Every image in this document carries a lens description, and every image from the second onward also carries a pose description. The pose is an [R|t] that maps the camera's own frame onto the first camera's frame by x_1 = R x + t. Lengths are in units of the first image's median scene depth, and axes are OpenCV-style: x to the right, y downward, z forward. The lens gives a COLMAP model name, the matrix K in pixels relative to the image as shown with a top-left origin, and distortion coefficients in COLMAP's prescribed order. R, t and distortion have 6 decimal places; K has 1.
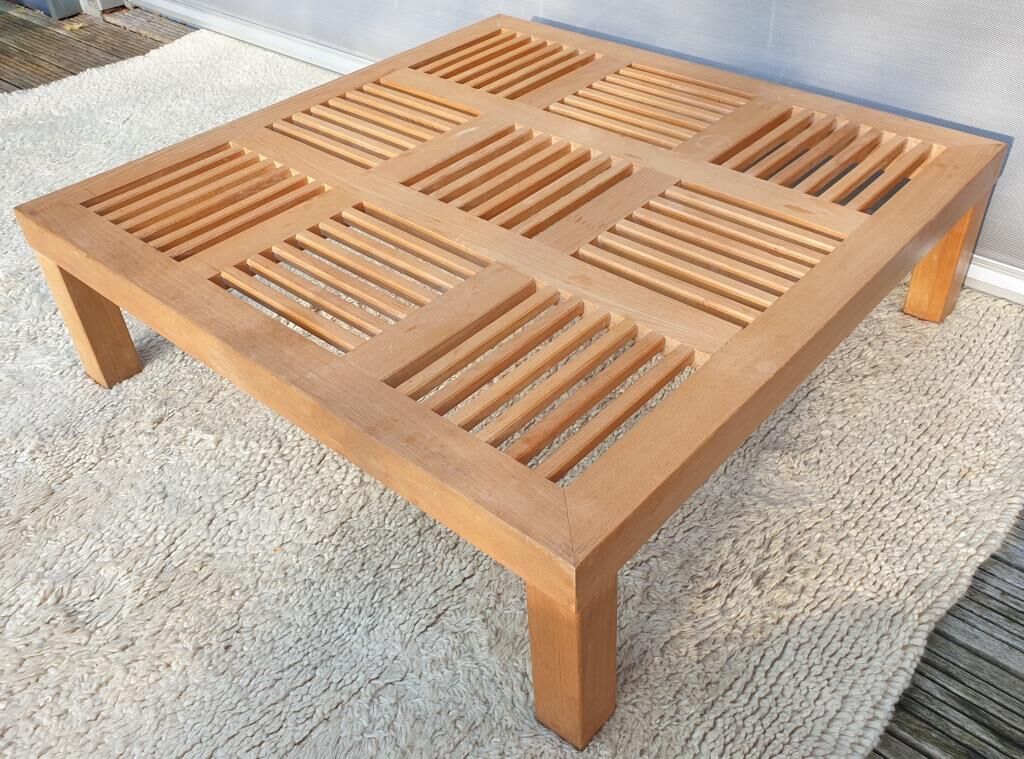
lens RADIAL K [[917.1, 0, 510.5], [0, 917.1, 376.7], [0, 0, 1]] dist [0.005147, 0.012011]
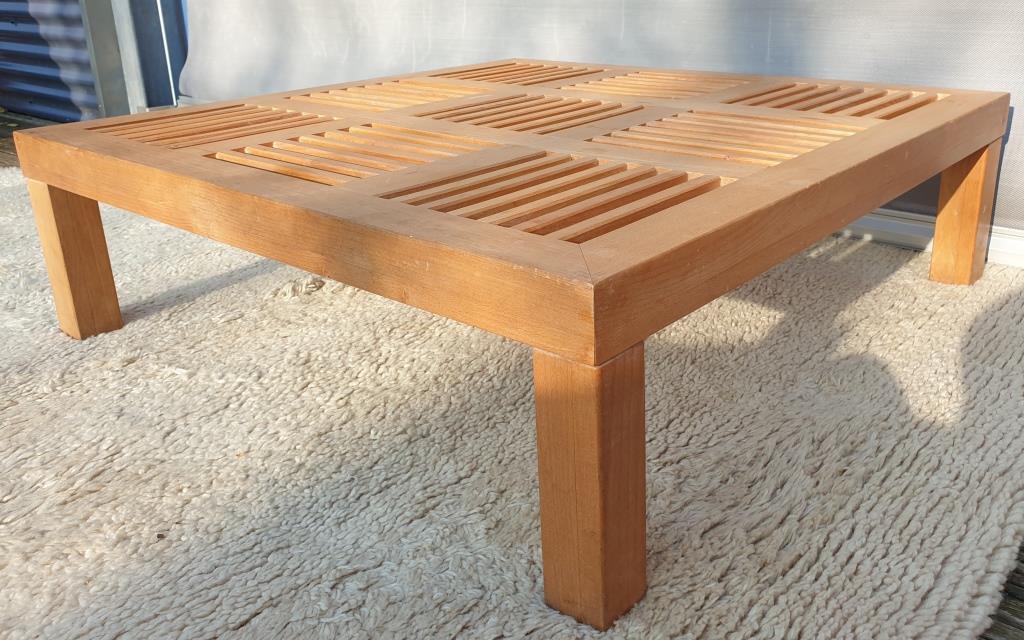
lens RADIAL K [[882.8, 0, 538.8], [0, 882.8, 282.8], [0, 0, 1]] dist [-0.032790, 0.090204]
pose [[0.999848, 0.010113, 0.014176, 0.008523], [-0.005021, 0.946929, -0.321403, 0.330763], [-0.016674, 0.321284, 0.946836, 0.194964]]
